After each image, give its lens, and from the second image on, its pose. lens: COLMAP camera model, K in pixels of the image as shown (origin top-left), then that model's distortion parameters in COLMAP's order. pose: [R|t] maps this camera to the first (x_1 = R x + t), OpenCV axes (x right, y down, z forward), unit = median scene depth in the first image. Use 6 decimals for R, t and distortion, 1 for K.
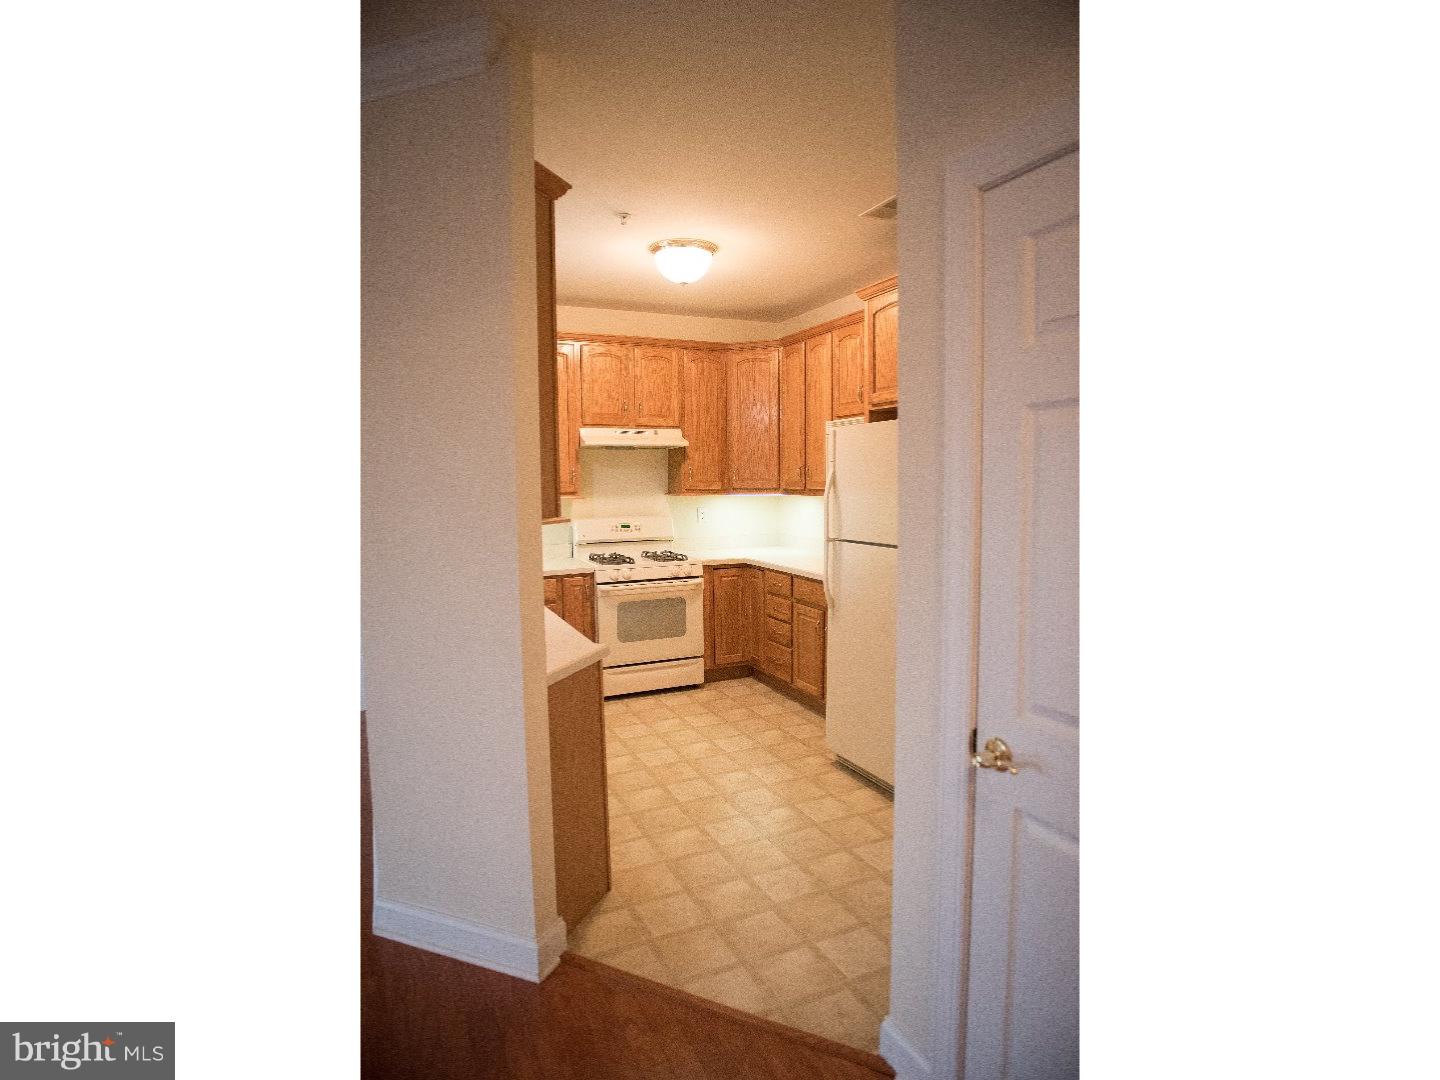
lens RADIAL K [[755.9, 0, 720.0], [0, 755.9, 540.0], [0, 0, 1]] dist [0.000978, 0.000016]
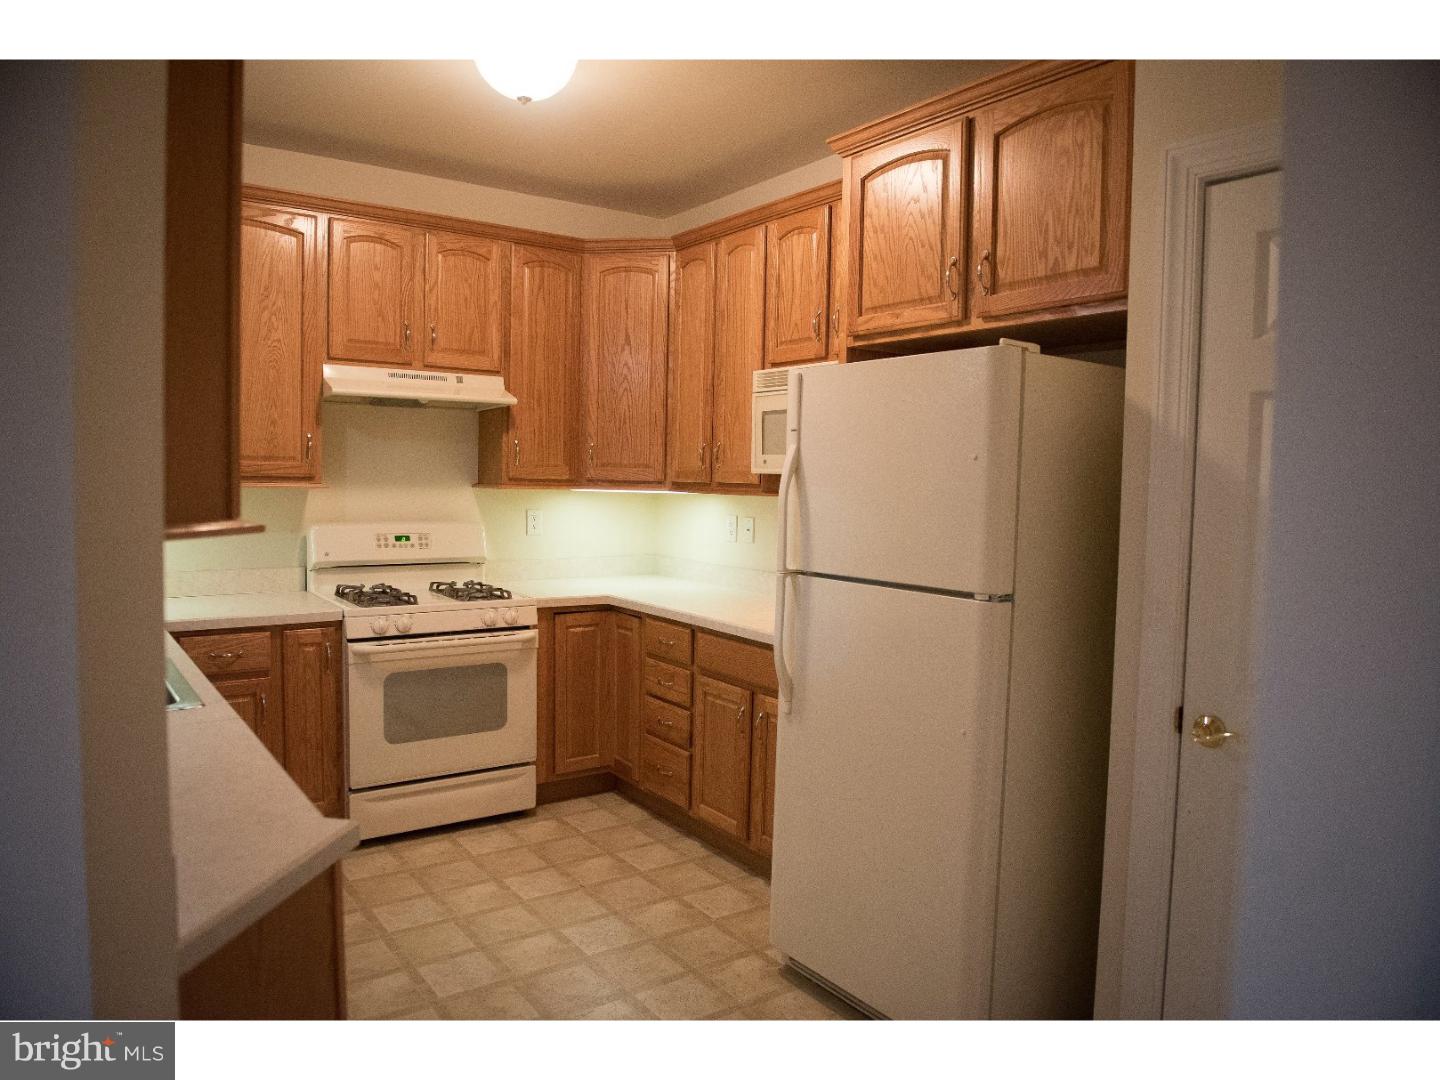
lens RADIAL K [[985.8, 0, 720.0], [0, 985.8, 540.0], [0, 0, 1]] dist [-0.034338, 0.000579]
pose [[0.982038, 0.018587, 0.187765, -0.028433], [-0.015464, 0.999717, -0.018084, -0.007529], [-0.188048, 0.014855, 0.982048, 0.224877]]
